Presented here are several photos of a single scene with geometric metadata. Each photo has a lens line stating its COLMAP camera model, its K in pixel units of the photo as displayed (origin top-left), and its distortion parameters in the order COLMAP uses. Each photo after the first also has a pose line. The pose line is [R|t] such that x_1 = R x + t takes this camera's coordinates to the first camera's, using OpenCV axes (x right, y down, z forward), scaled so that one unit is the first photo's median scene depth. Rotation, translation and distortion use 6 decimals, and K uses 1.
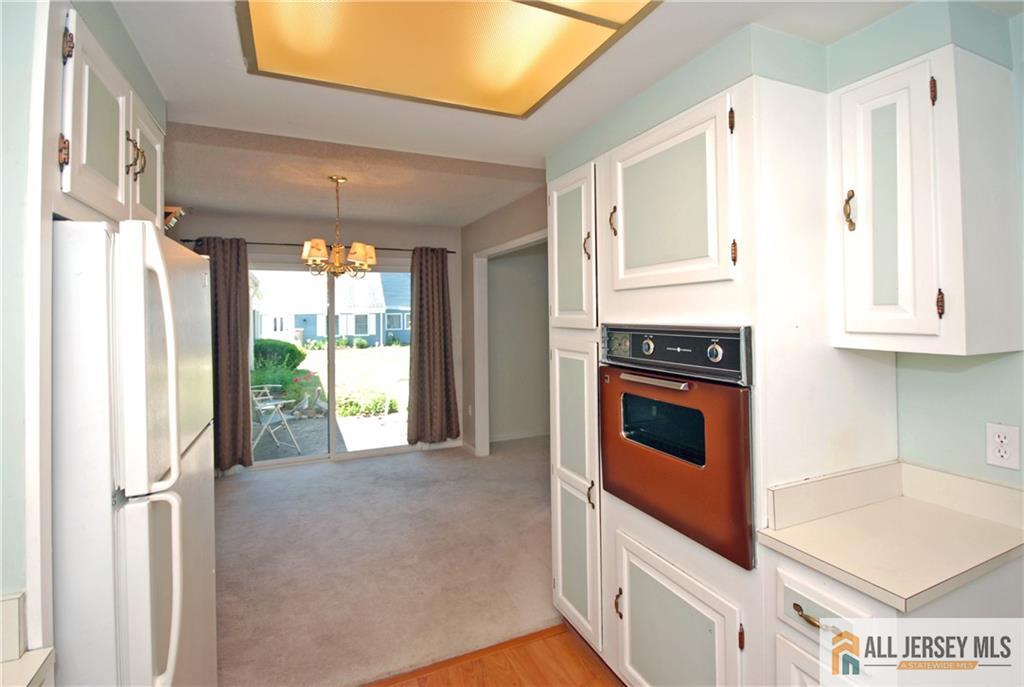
lens RADIAL K [[480.9, 0, 512.4], [0, 480.9, 311.1], [0, 0, 1]] dist [-0.001692, -0.003678]
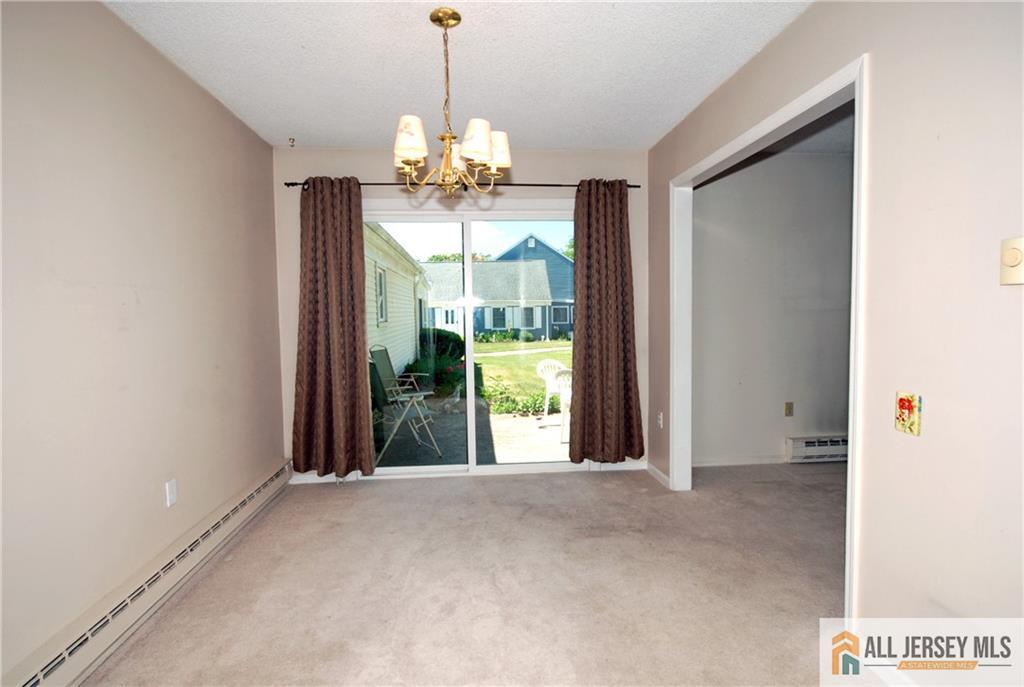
lens RADIAL K [[480.9, 0, 511.8], [0, 480.9, 339.0], [0, 0, 1]] dist [-0.001692, -0.003678]
pose [[0.941080, 0.012732, -0.337944, -0.056830], [0.008469, 0.998090, 0.061186, 0.047979], [0.338077, -0.060443, 0.939175, 0.292945]]
